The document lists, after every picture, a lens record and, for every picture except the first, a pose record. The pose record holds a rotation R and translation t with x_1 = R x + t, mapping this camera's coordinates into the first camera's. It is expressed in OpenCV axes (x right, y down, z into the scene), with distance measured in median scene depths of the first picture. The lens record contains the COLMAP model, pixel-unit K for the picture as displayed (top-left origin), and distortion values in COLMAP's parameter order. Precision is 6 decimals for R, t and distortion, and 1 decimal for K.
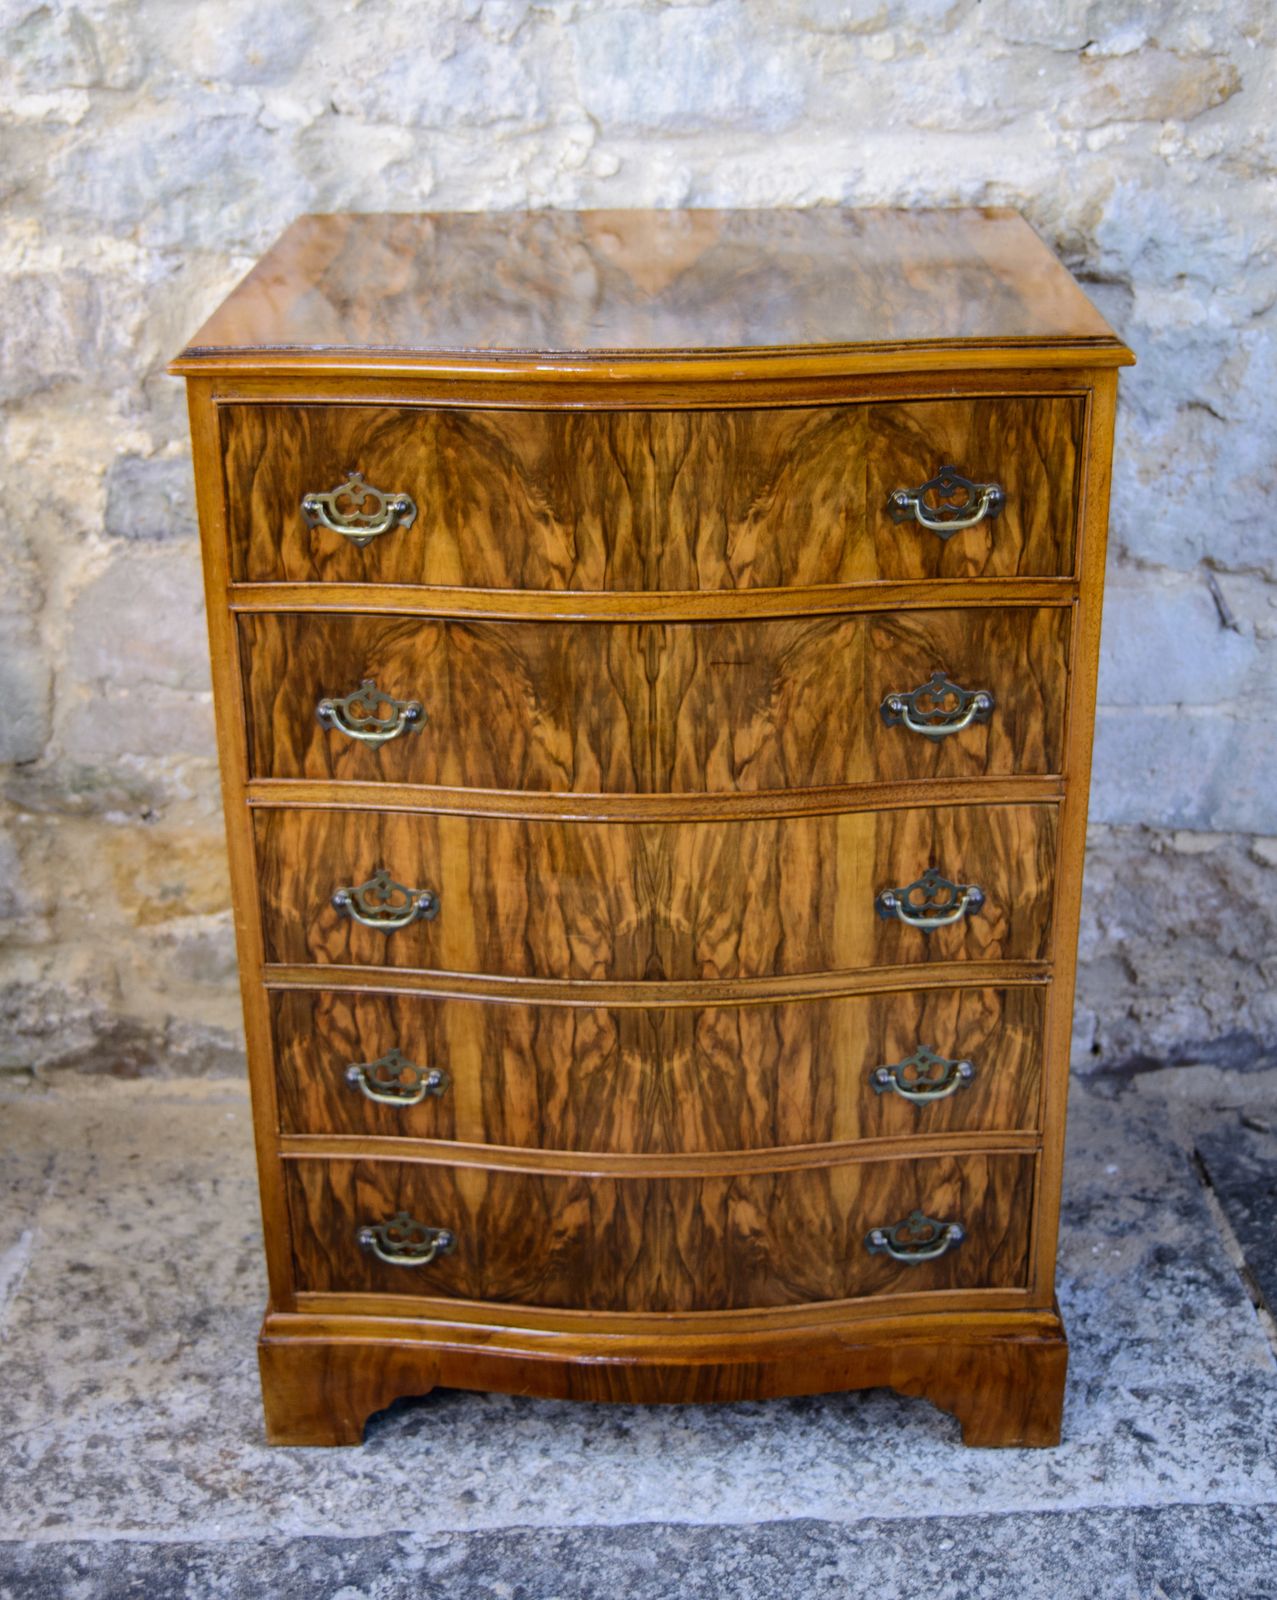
lens RADIAL K [[2193.5, 0, 651.7], [0, 2193.5, 640.9], [0, 0, 1]] dist [-0.068372, 0.069911]
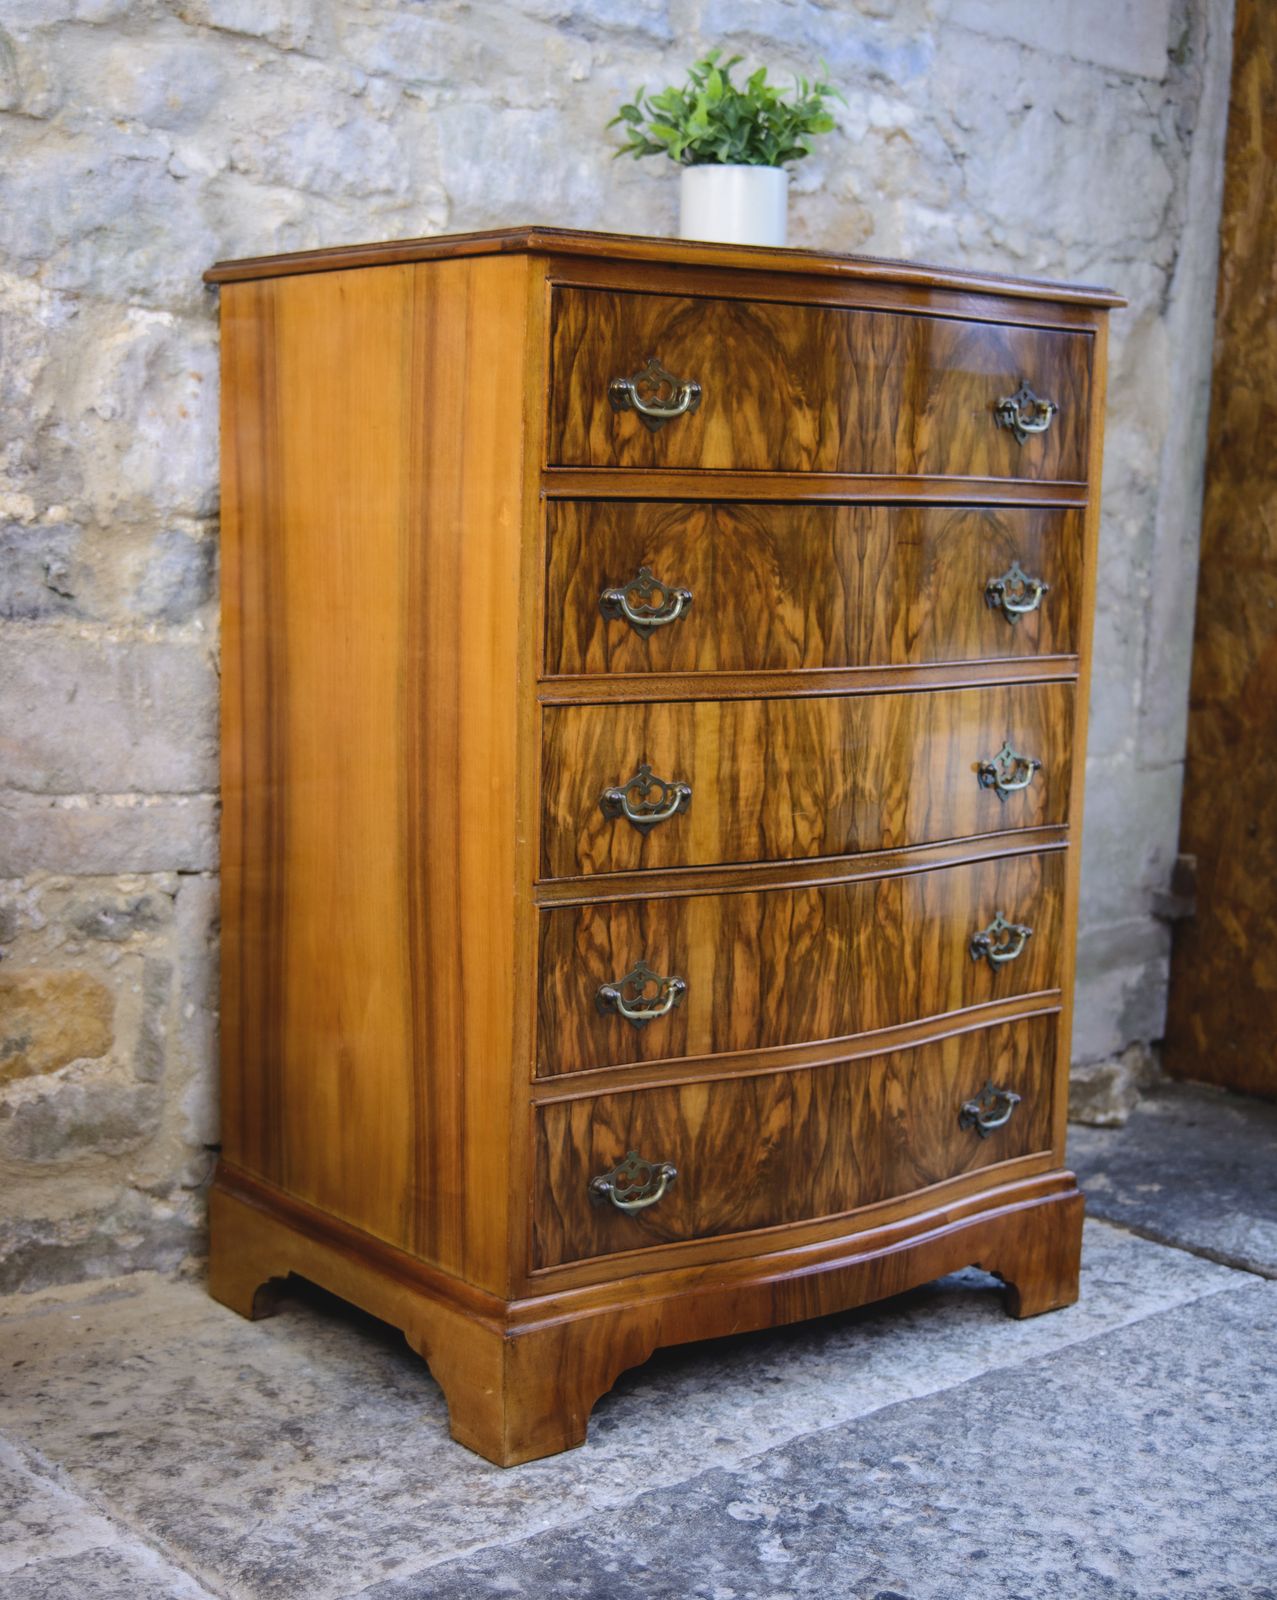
lens RADIAL K [[2347.4, 0, 643.1], [0, 2347.4, 823.6], [0, 0, 1]] dist [-0.028230, 0.048502]
pose [[0.775600, -0.059934, 0.628373, -0.837828], [0.199663, 0.967664, -0.154148, 0.307740], [-0.598814, 0.245021, 0.762487, 0.160860]]
